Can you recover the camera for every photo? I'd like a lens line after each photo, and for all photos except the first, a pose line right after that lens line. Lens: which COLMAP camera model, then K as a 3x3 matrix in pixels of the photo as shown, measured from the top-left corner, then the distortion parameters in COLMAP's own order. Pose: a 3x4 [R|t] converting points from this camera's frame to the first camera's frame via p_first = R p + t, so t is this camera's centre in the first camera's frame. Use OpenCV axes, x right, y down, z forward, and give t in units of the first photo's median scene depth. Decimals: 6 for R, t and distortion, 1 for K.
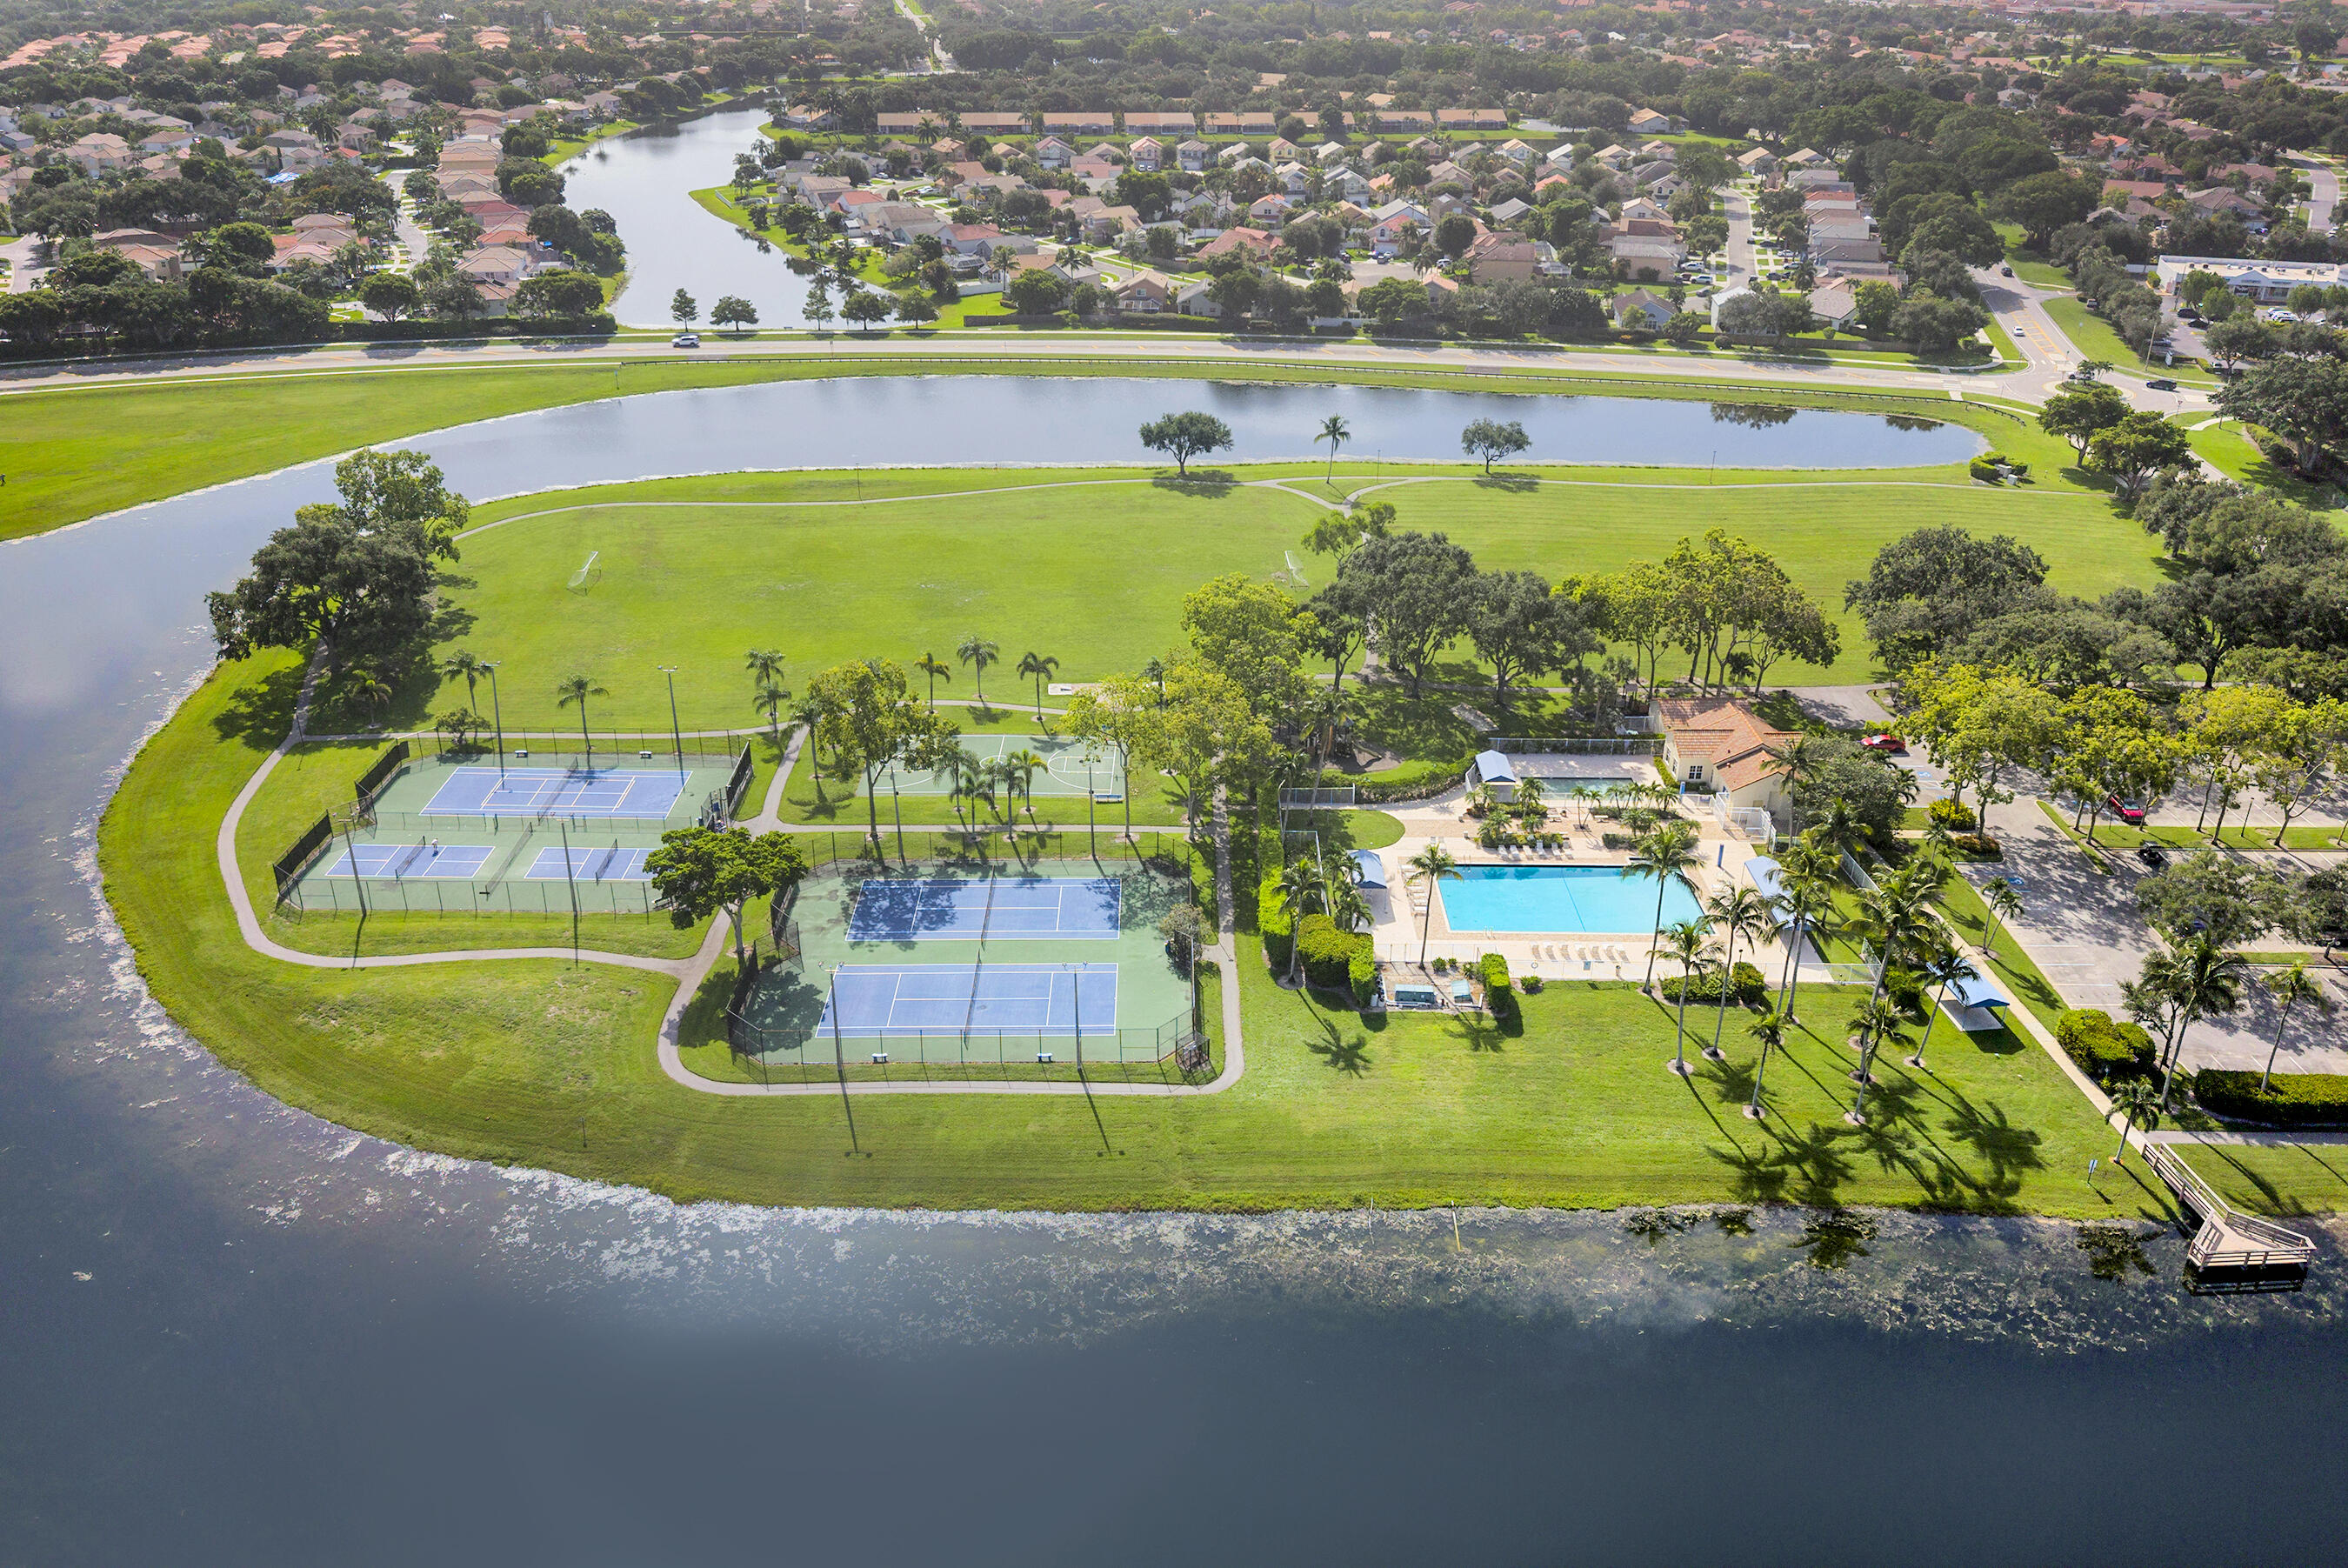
lens RADIAL K [[1900.1, 0, 1174.0], [0, 1900.1, 784.0], [0, 0, 1]] dist [-0.006142, -0.005486]
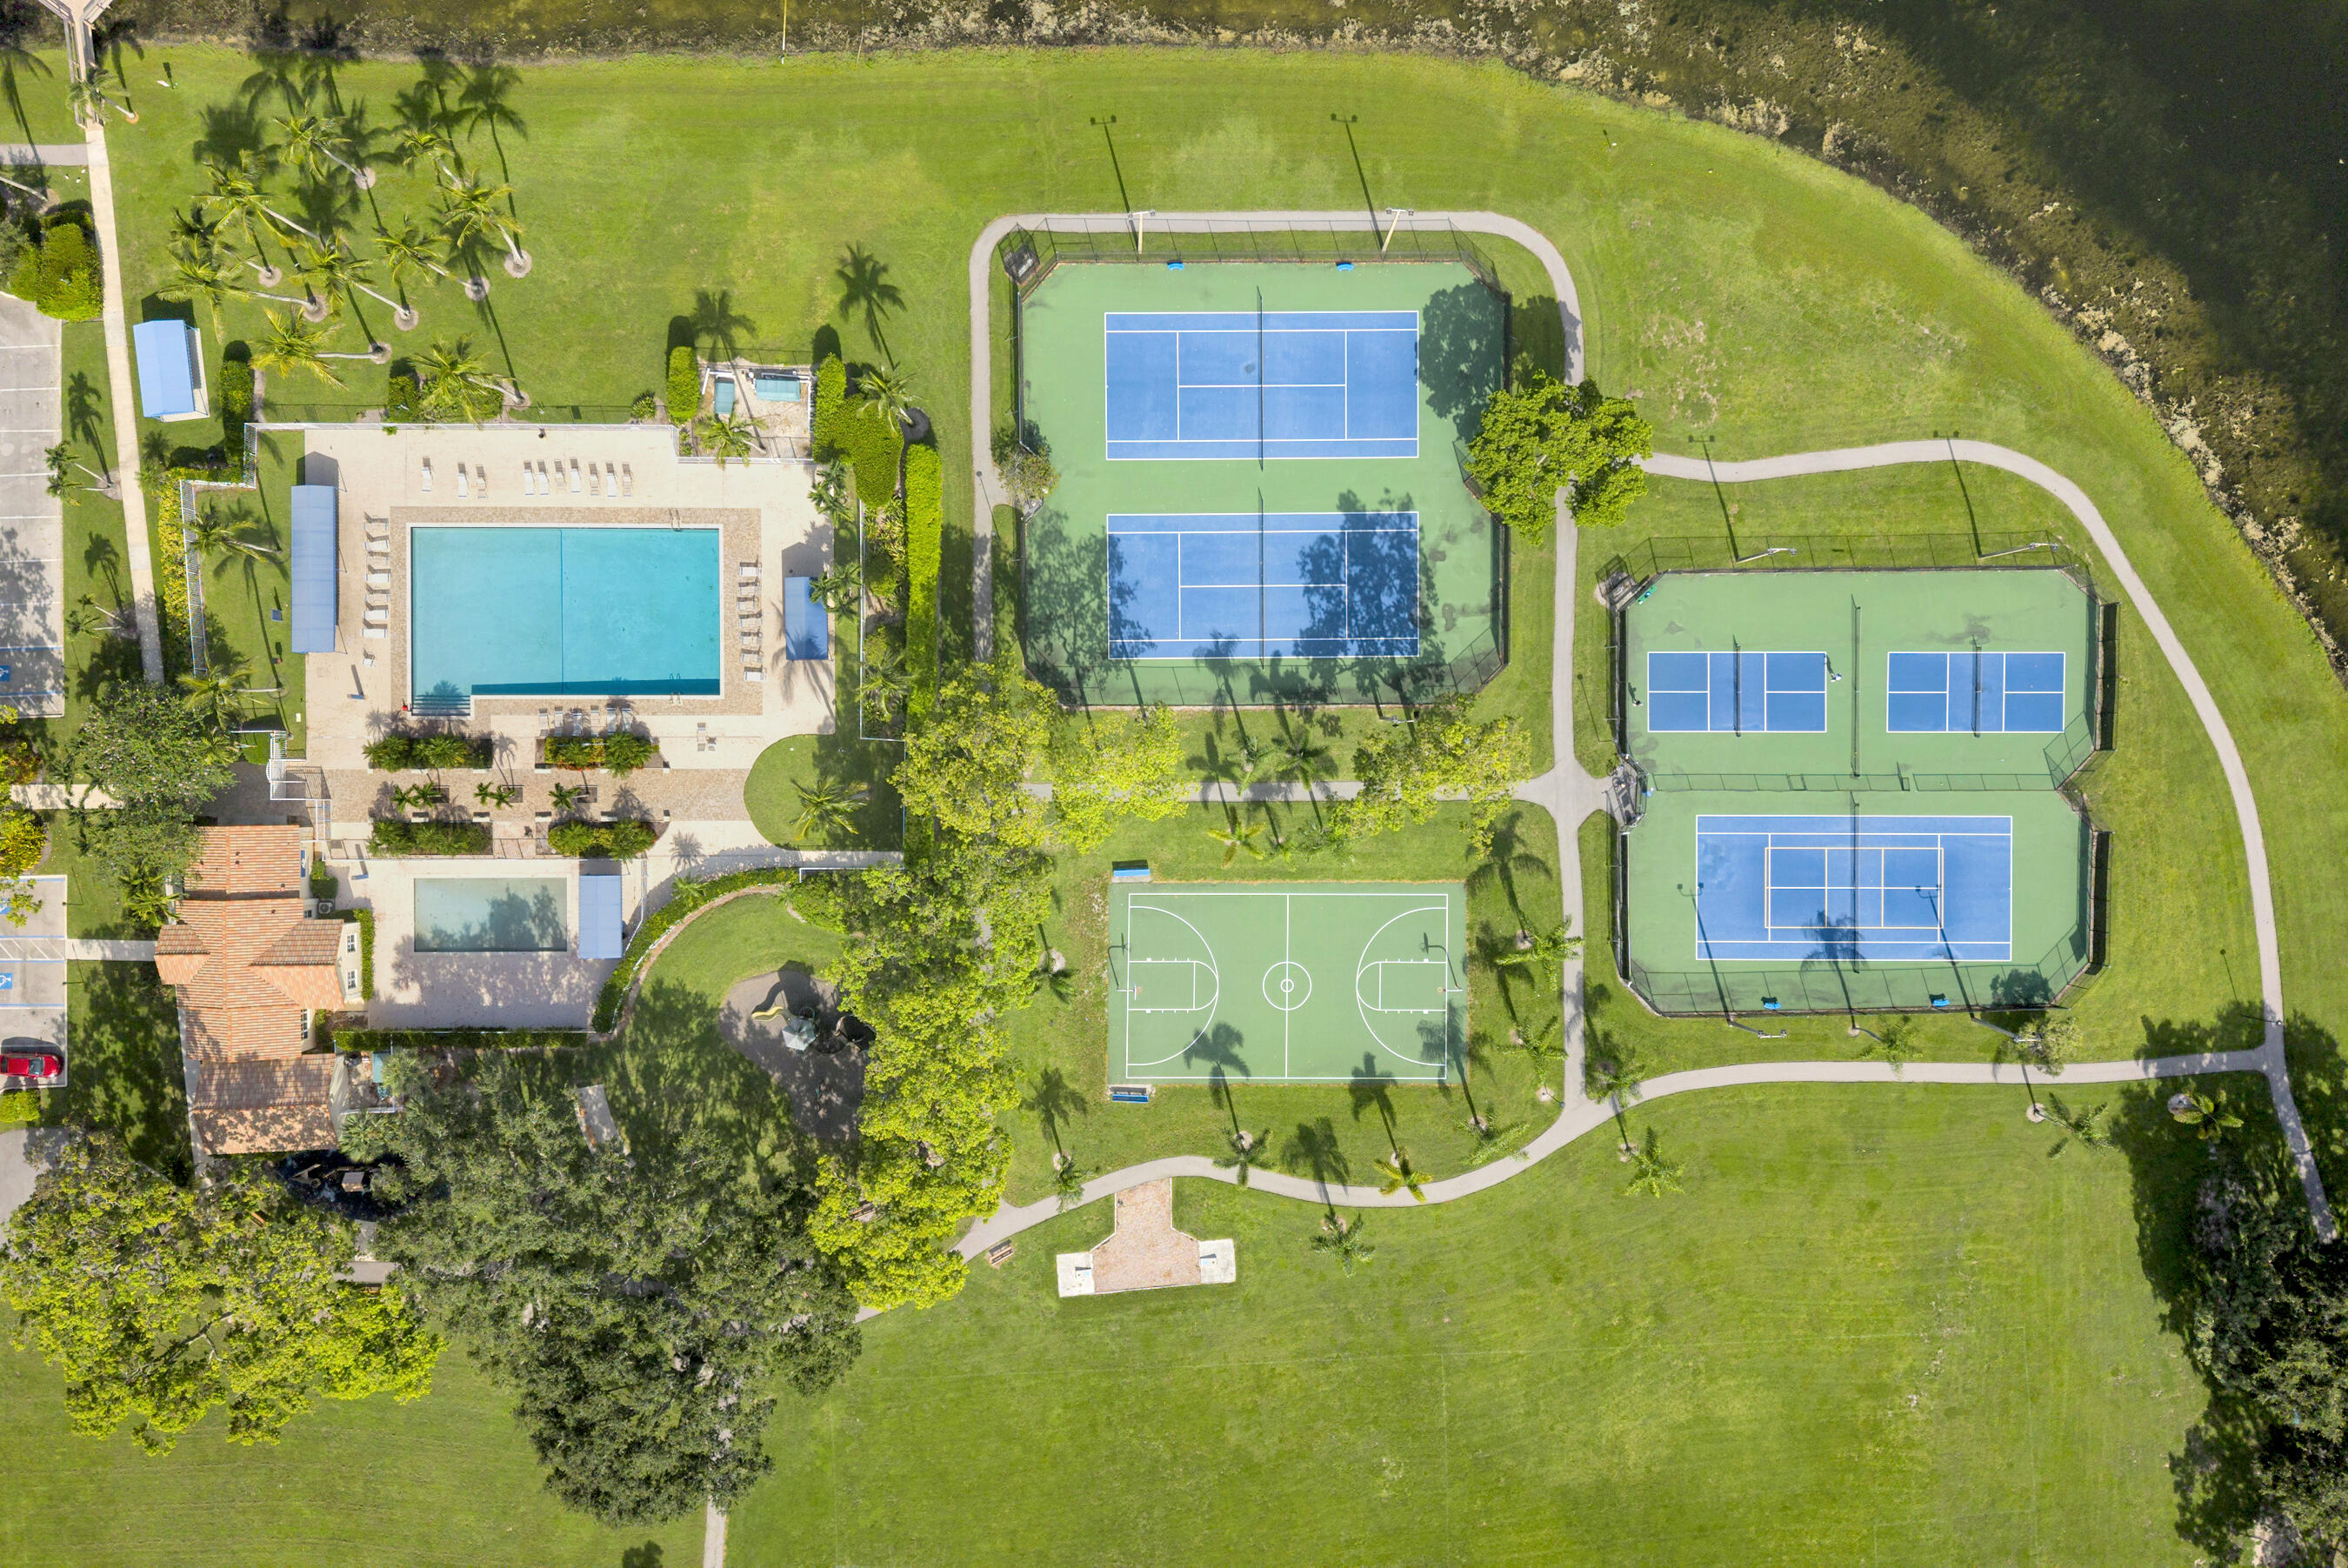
lens RADIAL K [[1900.1, 0, 1174.0], [0, 1900.1, 784.0], [0, 0, 1]] dist [-0.006142, -0.005486]
pose [[-0.999827, 0.002309, -0.018460, -0.048438], [-0.017732, -0.418517, 0.908036, -0.830872], [-0.005629, 0.908206, 0.418485, 0.818389]]
